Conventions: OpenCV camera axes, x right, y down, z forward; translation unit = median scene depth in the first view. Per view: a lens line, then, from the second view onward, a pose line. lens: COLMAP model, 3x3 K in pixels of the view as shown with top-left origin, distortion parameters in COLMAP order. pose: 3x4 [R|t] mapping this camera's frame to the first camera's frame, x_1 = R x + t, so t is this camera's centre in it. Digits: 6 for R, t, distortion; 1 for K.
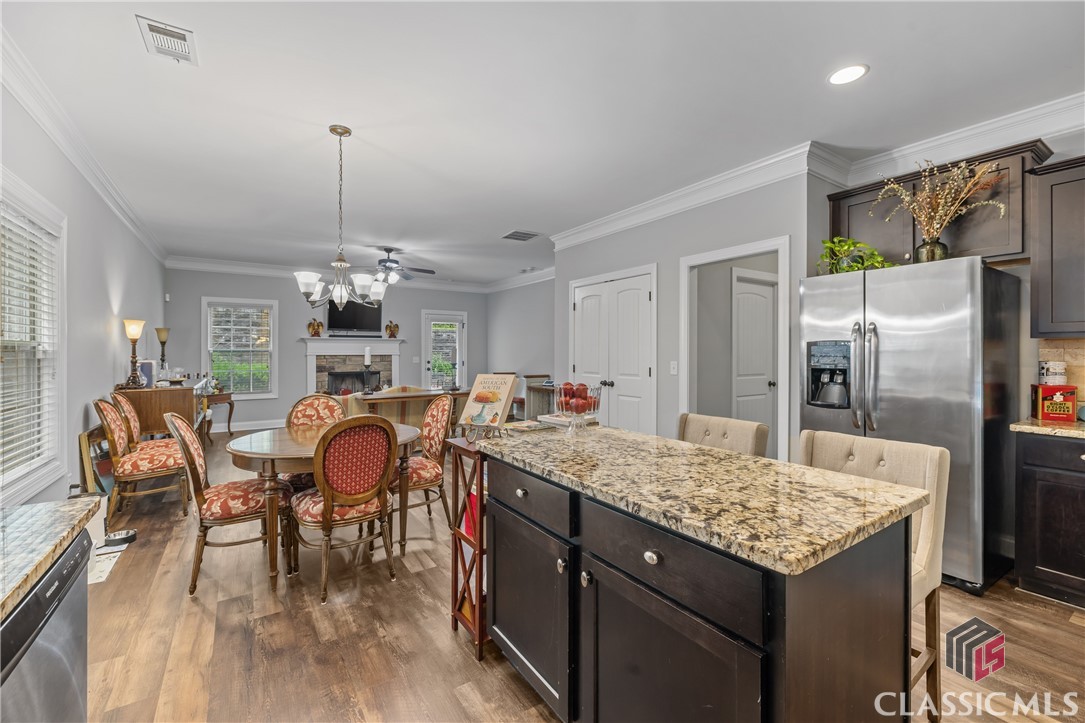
lens RADIAL K [[455.1, 0, 539.2], [0, 455.1, 355.2], [0, 0, 1]] dist [-0.001139, -0.000118]
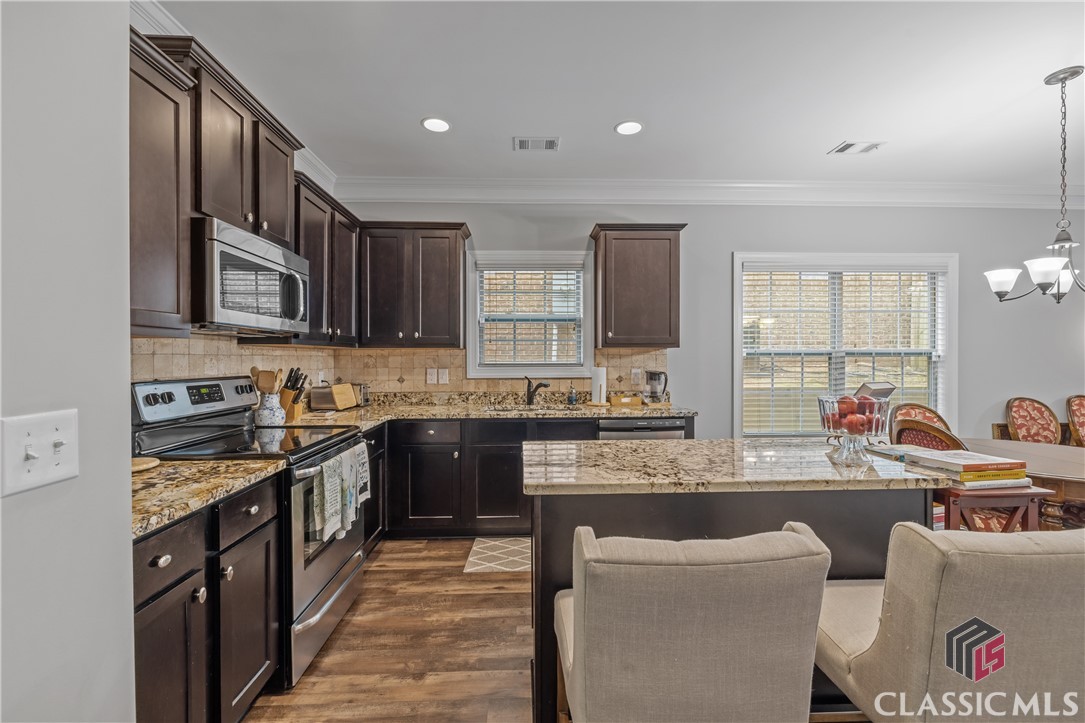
lens RADIAL K [[455.1, 0, 539.2], [0, 455.1, 355.2], [0, 0, 1]] dist [-0.001139, -0.000118]
pose [[-0.508618, -0.001825, -0.860991, 0.737787], [-0.004600, 0.999989, 0.000597, -0.005720], [0.860980, 0.004264, -0.508620, 0.647154]]
